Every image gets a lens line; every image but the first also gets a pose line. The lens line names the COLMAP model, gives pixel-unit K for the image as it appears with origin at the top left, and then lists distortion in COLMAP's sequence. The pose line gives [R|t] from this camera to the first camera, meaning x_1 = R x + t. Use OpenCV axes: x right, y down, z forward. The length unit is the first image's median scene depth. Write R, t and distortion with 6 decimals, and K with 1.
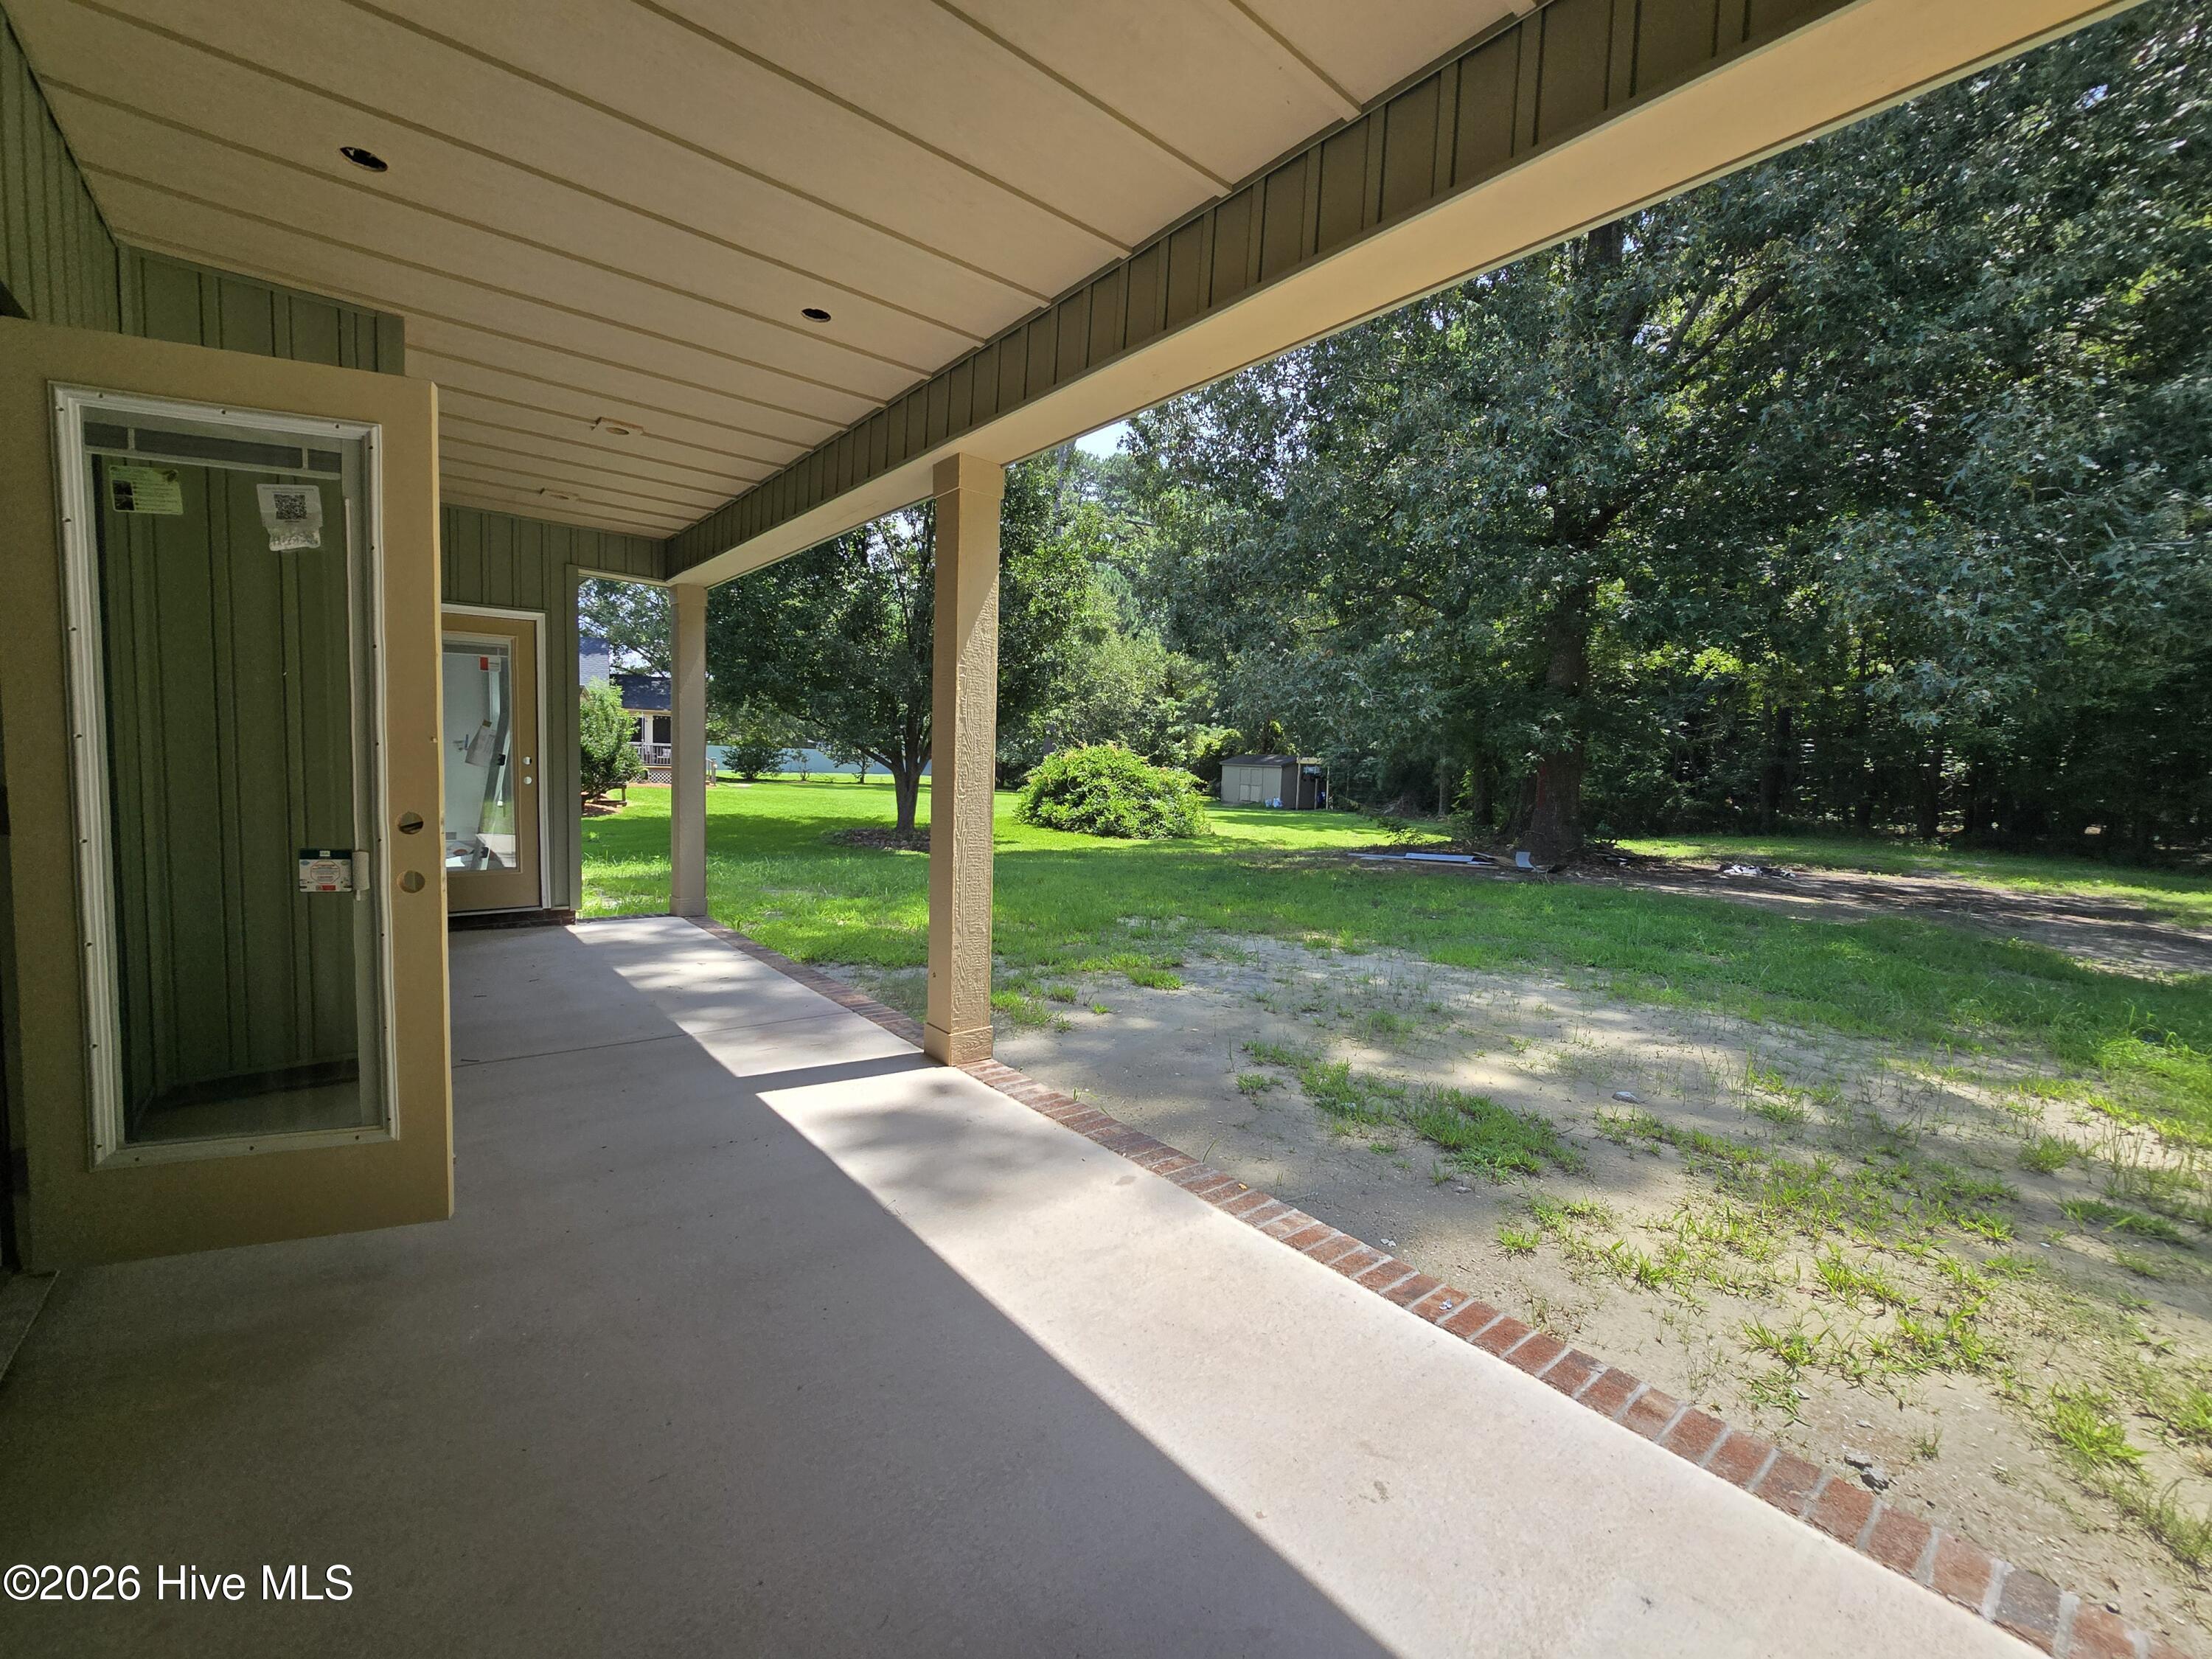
lens RADIAL K [[905.7, 0, 1099.1], [0, 905.7, 827.6], [0, 0, 1]] dist [-0.003548, 0.000696]
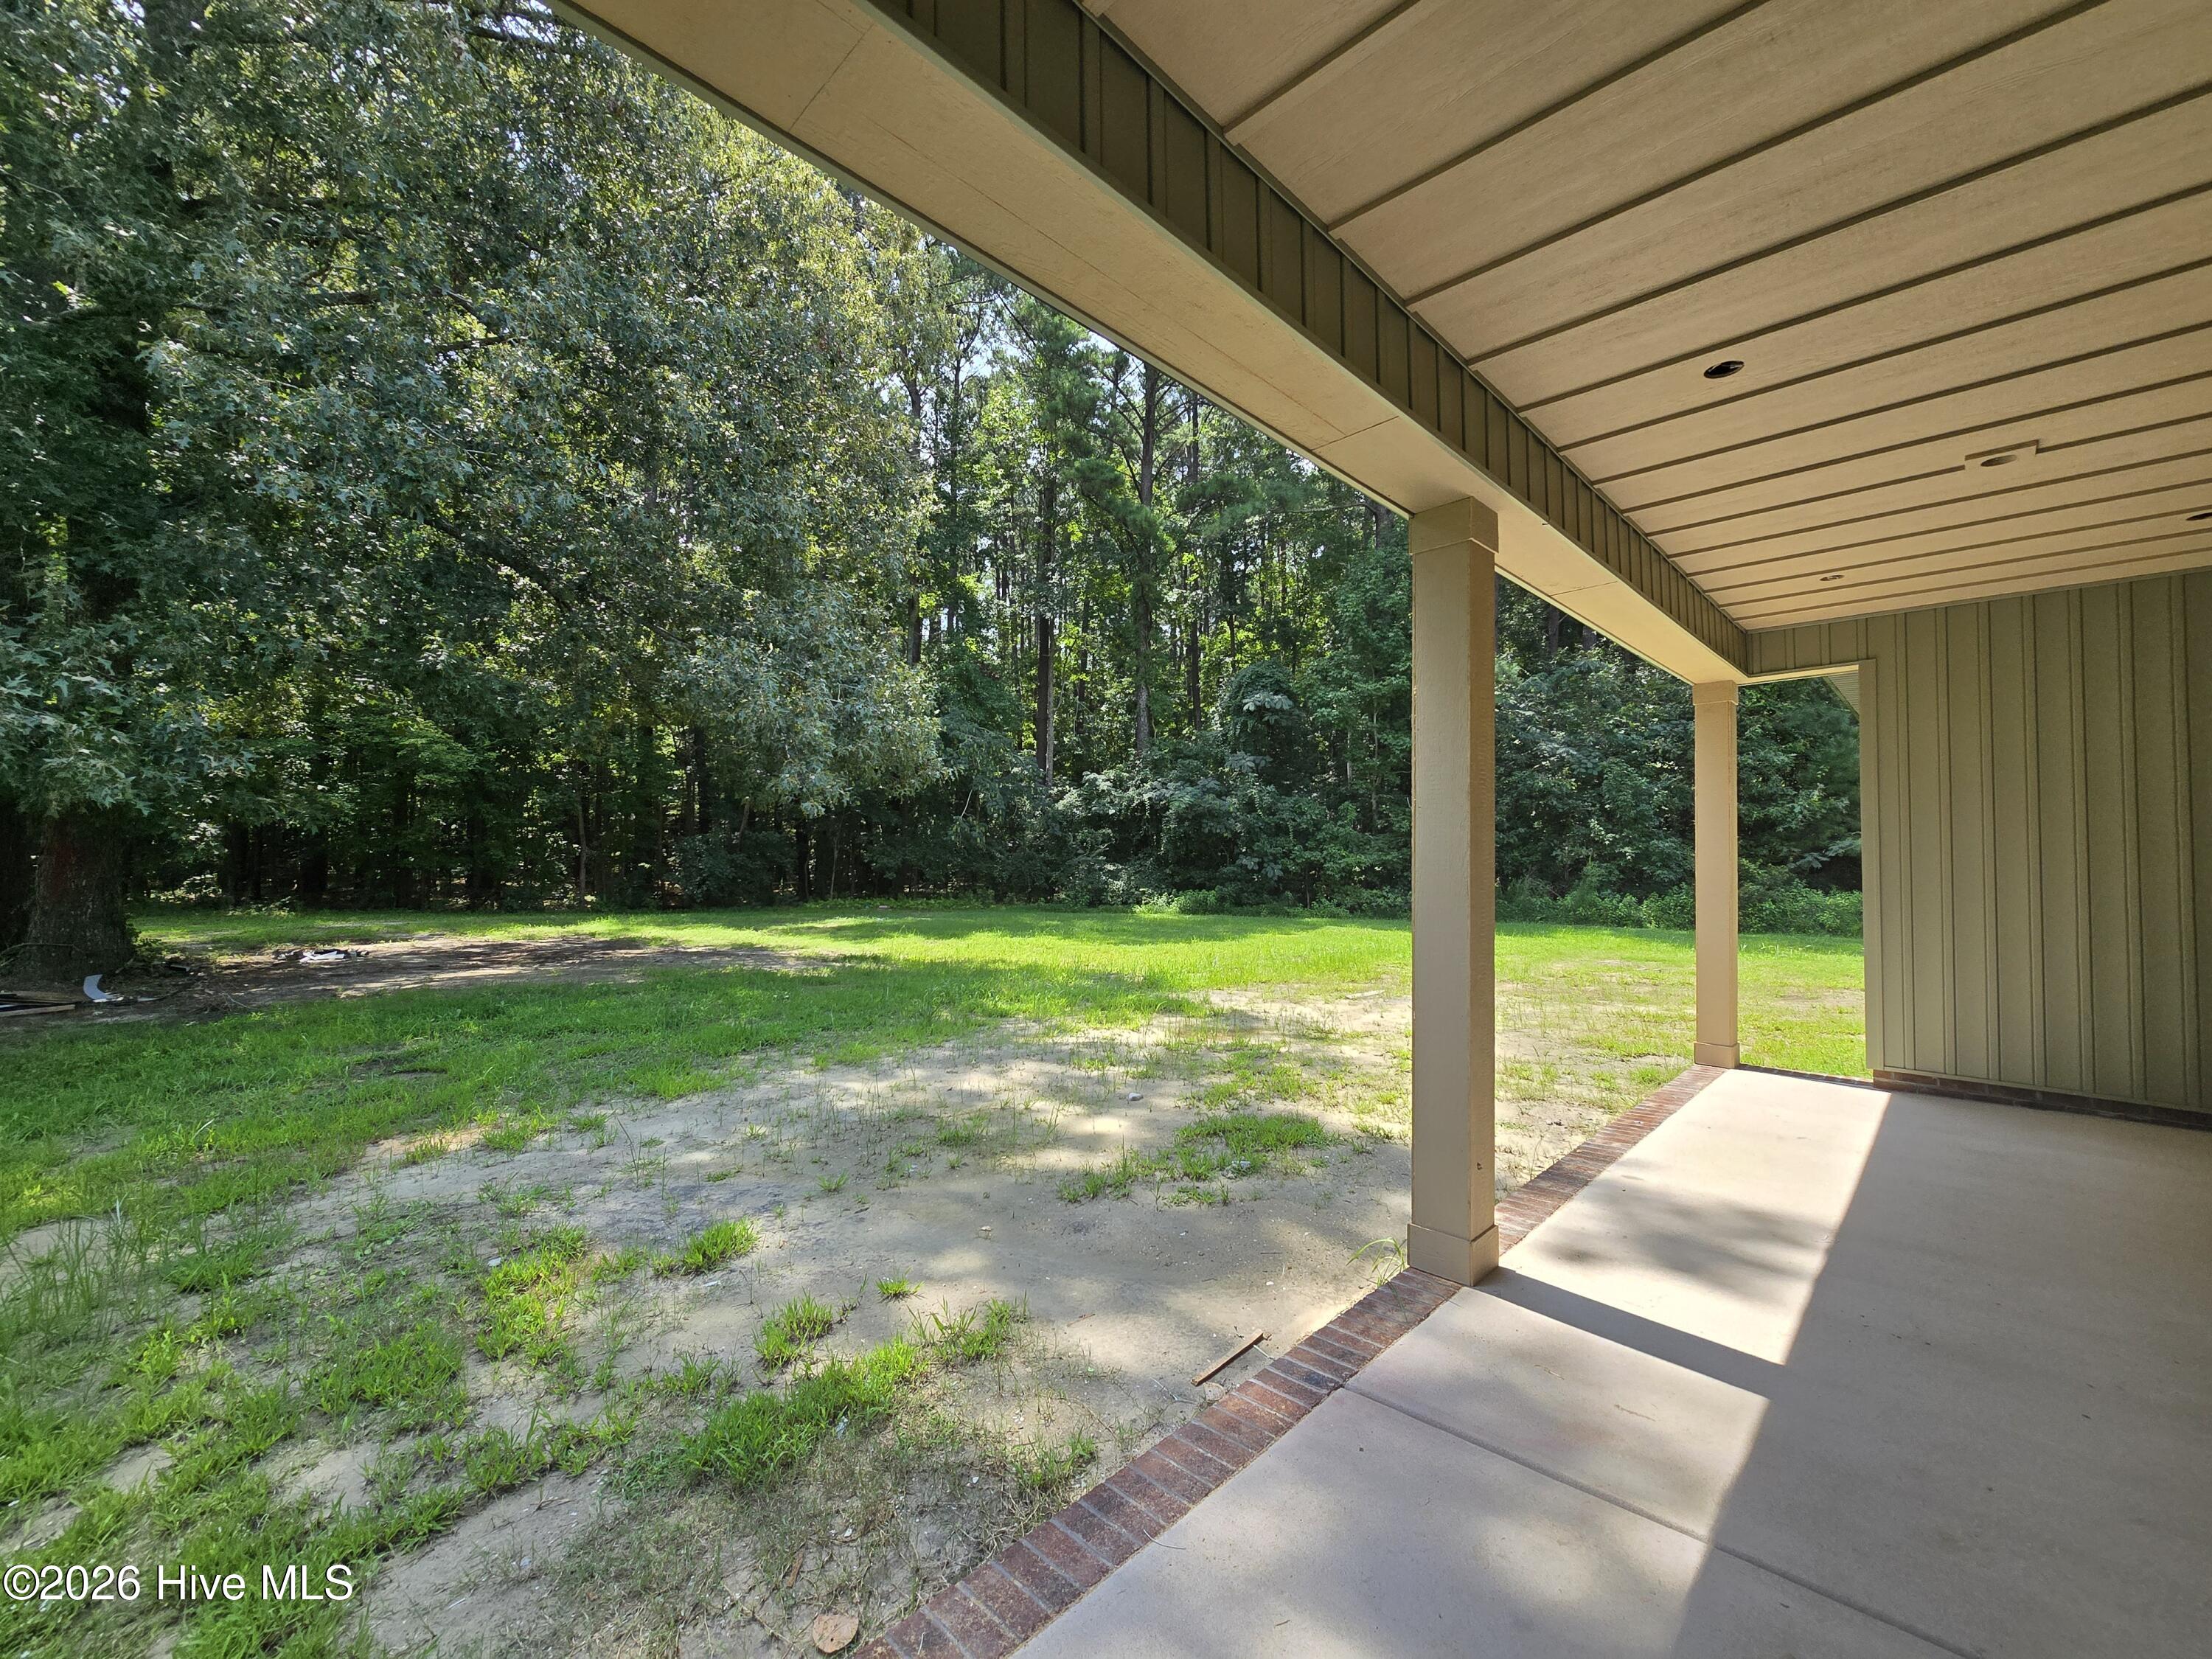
lens RADIAL K [[905.7, 0, 1099.1], [0, 905.7, 827.6], [0, 0, 1]] dist [-0.003548, 0.000696]
pose [[-0.103157, -0.001521, 0.994664, -0.781608], [0.063934, 0.997921, 0.008157, -0.122141], [-0.992608, 0.064434, -0.102845, 1.203469]]
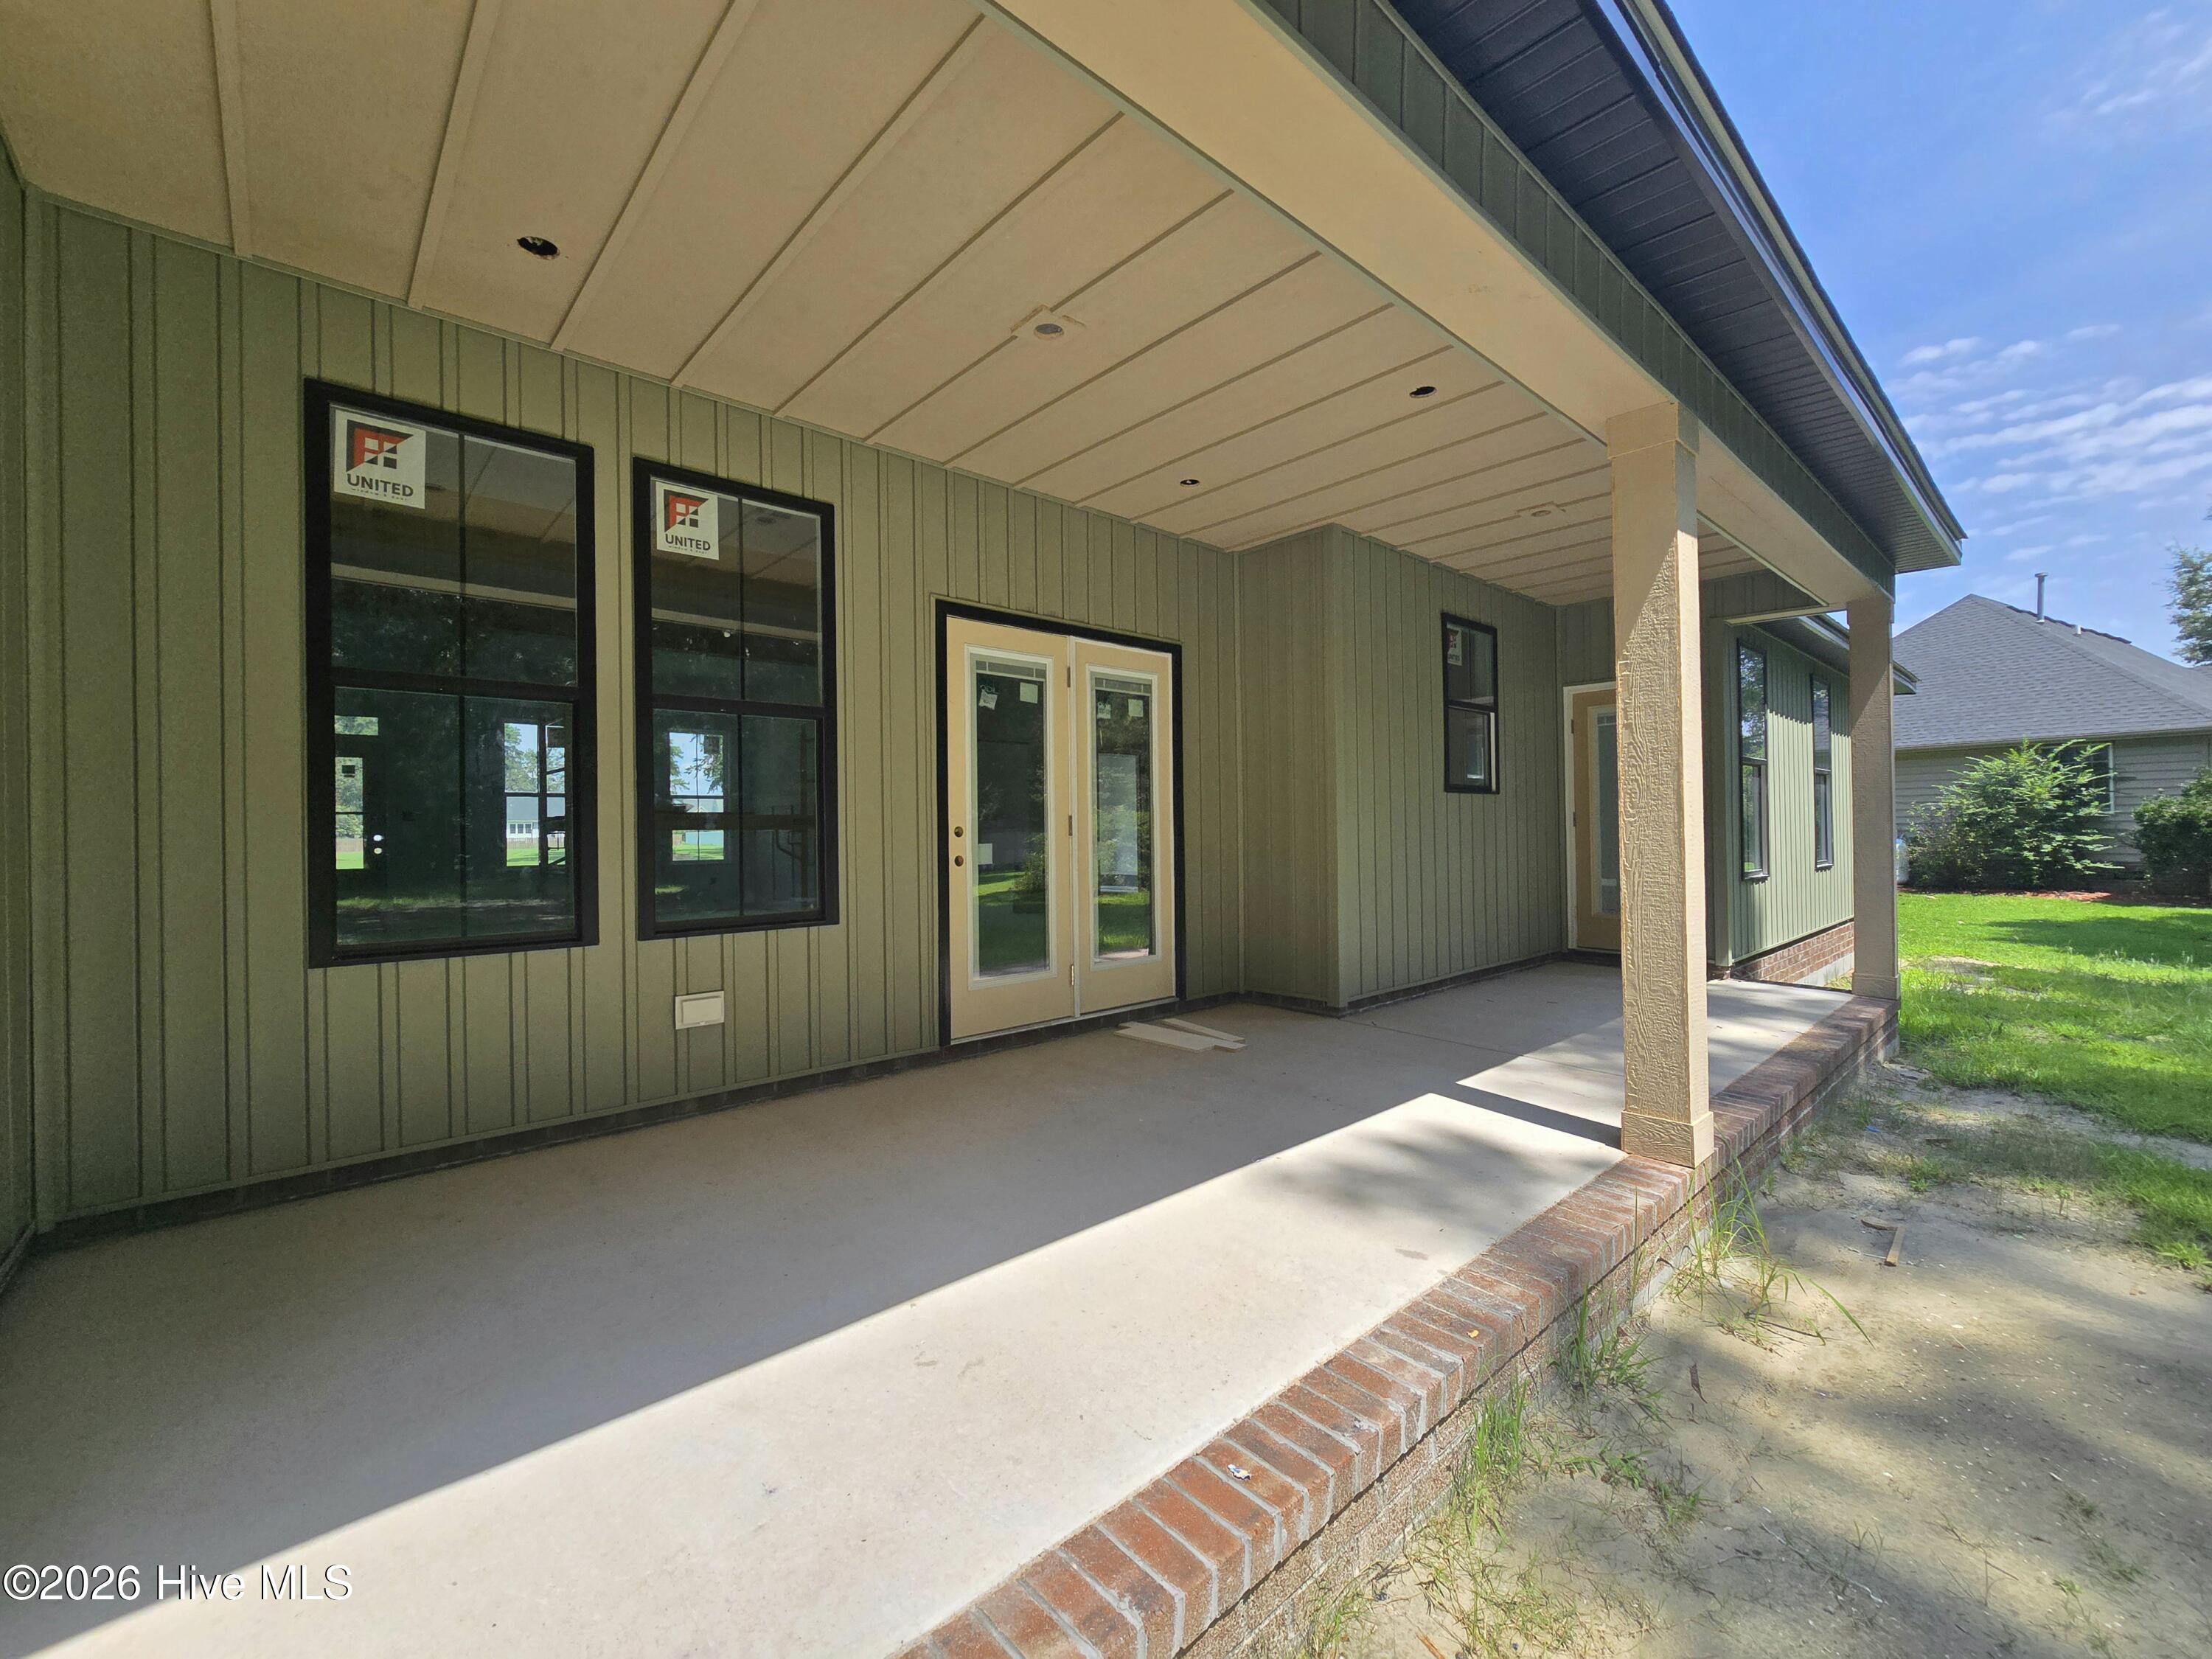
lens RADIAL K [[905.7, 0, 1099.1], [0, 905.7, 827.6], [0, 0, 1]] dist [-0.003548, 0.000696]
pose [[0.037451, -0.029012, -0.998877, 0.551078], [-0.063370, 0.997498, -0.031348, 0.025762], [0.997287, 0.064473, 0.035518, 0.415519]]
